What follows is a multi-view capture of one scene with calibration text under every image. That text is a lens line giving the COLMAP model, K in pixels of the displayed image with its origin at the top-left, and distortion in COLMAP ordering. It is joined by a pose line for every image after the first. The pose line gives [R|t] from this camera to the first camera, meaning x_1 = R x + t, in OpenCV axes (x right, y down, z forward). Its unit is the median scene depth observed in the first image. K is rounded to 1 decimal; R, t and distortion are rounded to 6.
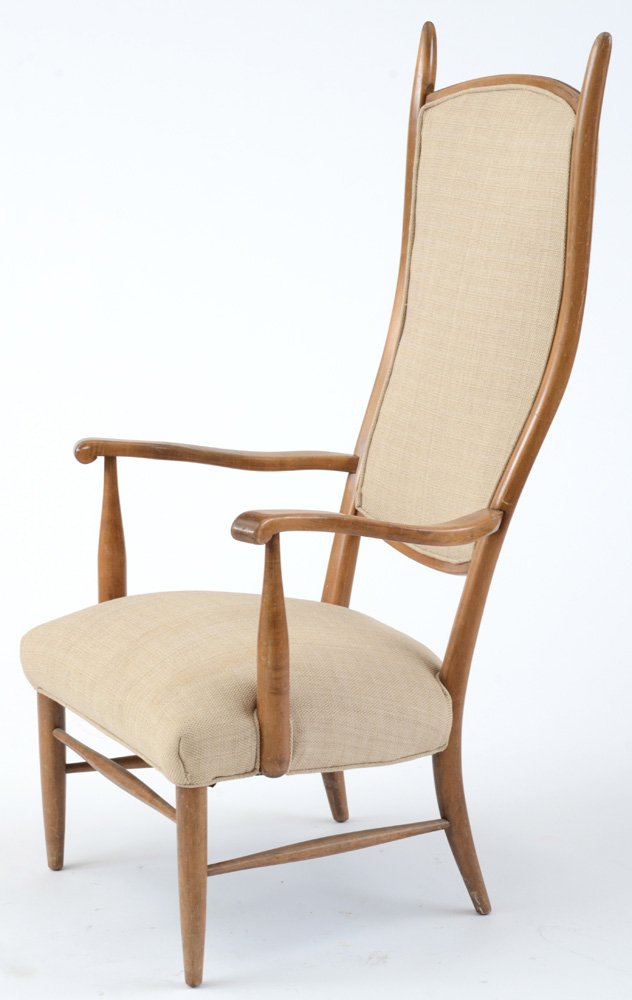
lens RADIAL K [[2752.1, 0, 315.1], [0, 2752.1, 505.4], [0, 0, 1]] dist [0.721829, 0.000000]
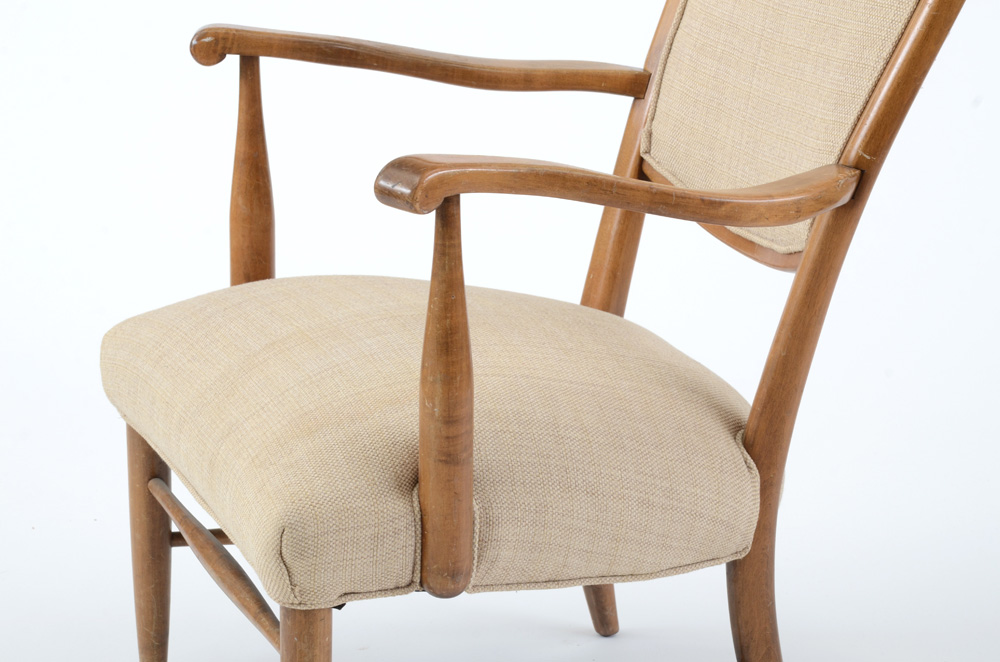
lens RADIAL K [[2918.2, 0, 497.4], [0, 2918.2, 331.0], [0, 0, 1]] dist [0.836518, 0.000000]
pose [[0.993683, 0.046933, -0.101941, 0.056207], [-0.040005, 0.996816, 0.068972, -0.004122], [0.104854, -0.064458, 0.992397, 0.350334]]
